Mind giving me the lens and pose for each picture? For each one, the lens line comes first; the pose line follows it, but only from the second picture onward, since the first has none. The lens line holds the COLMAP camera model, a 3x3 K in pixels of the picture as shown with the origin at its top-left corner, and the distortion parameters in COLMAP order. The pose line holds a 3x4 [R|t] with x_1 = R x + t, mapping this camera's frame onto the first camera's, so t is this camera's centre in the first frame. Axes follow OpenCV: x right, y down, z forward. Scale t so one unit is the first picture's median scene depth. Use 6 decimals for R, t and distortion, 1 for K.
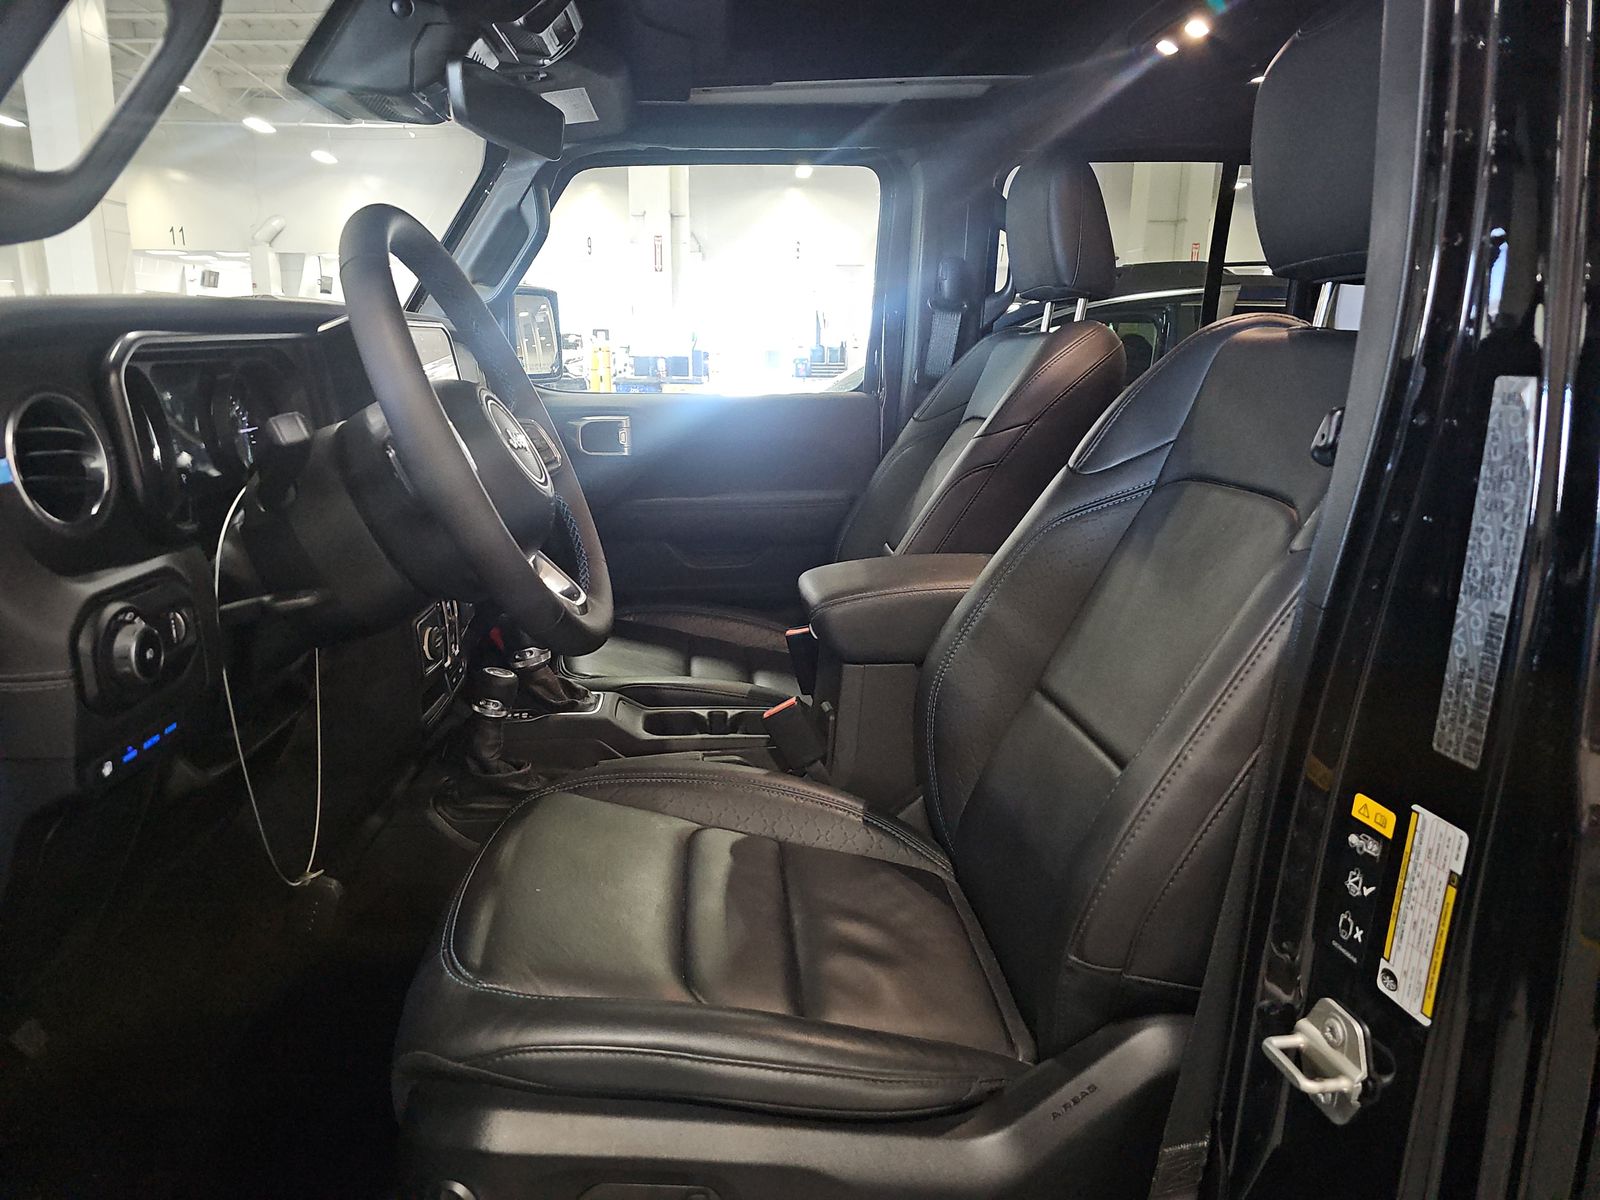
lens RADIAL K [[1092.0, 0, 791.2], [0, 1092.0, 582.4], [0, 0, 1]] dist [0.066405, -0.080597]
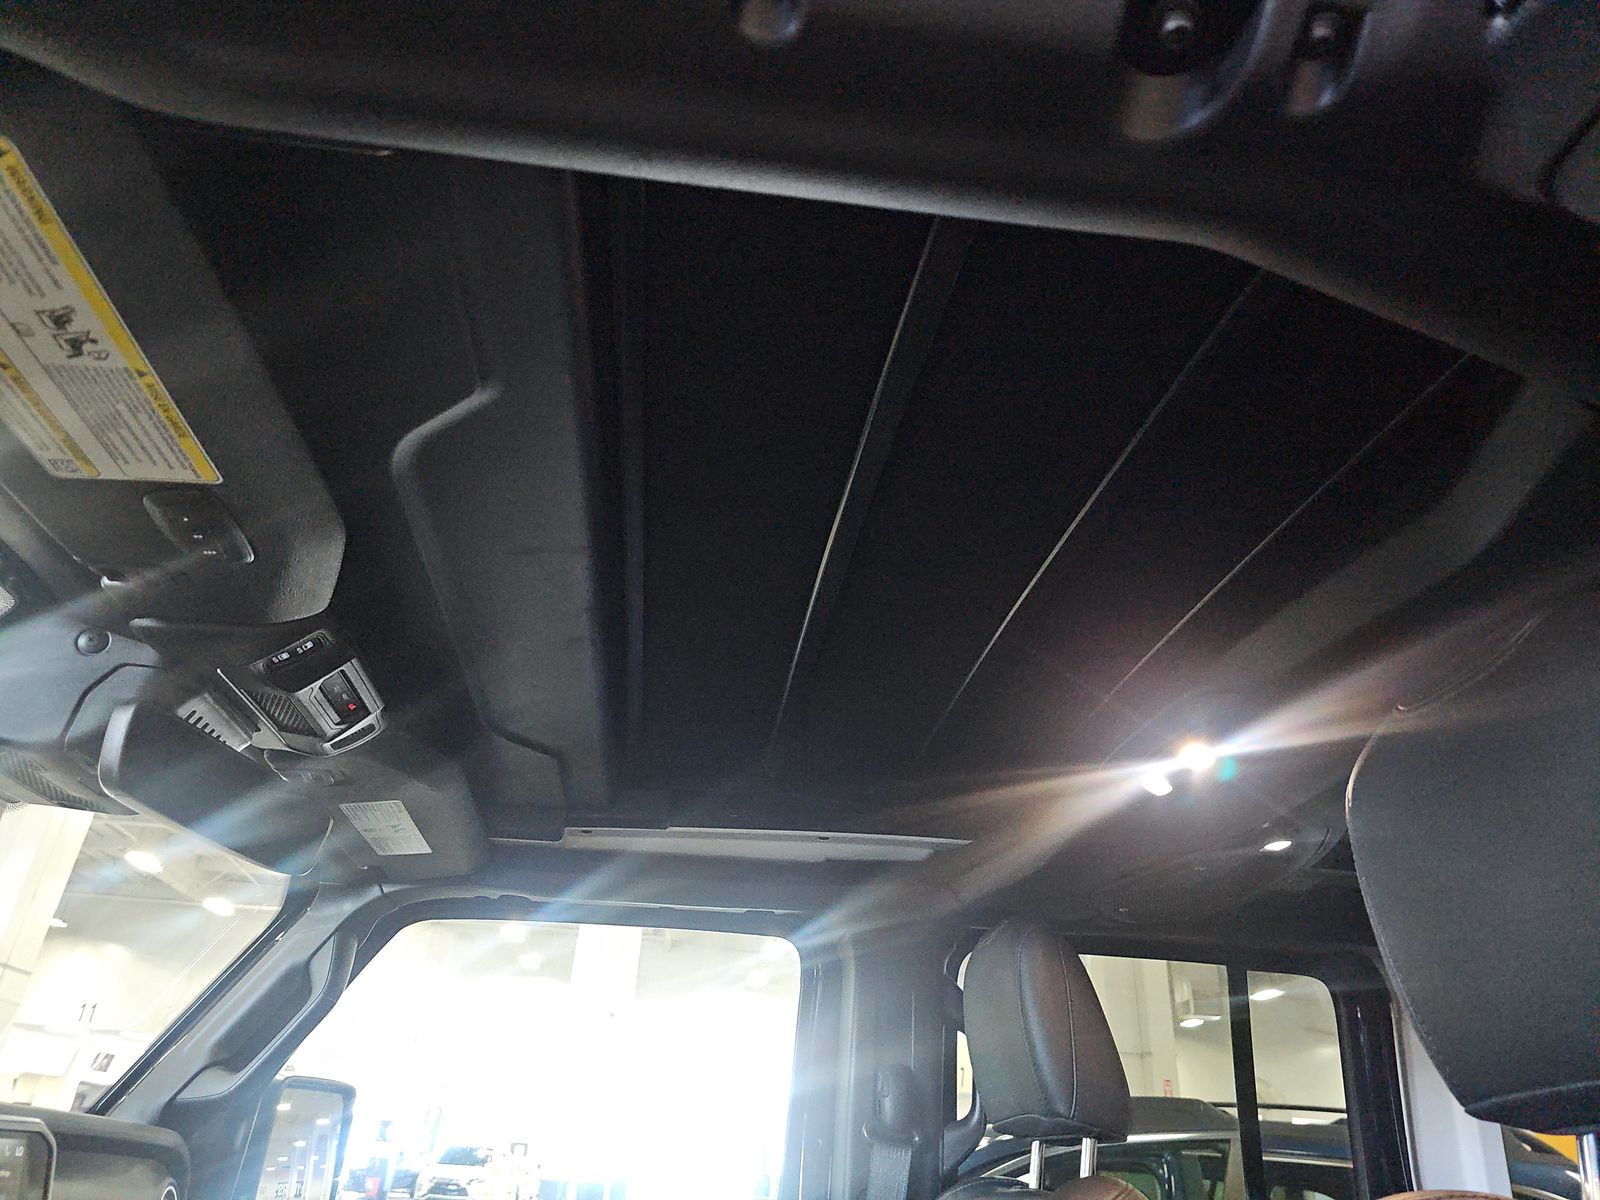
lens RADIAL K [[1092.0, 0, 791.2], [0, 1092.0, 582.4], [0, 0, 1]] dist [0.066405, -0.080597]
pose [[0.997897, 0.062619, 0.016734, 0.046700], [-0.036851, 0.760507, -0.648283, -0.063730], [-0.053321, 0.646303, 0.761215, 0.246419]]
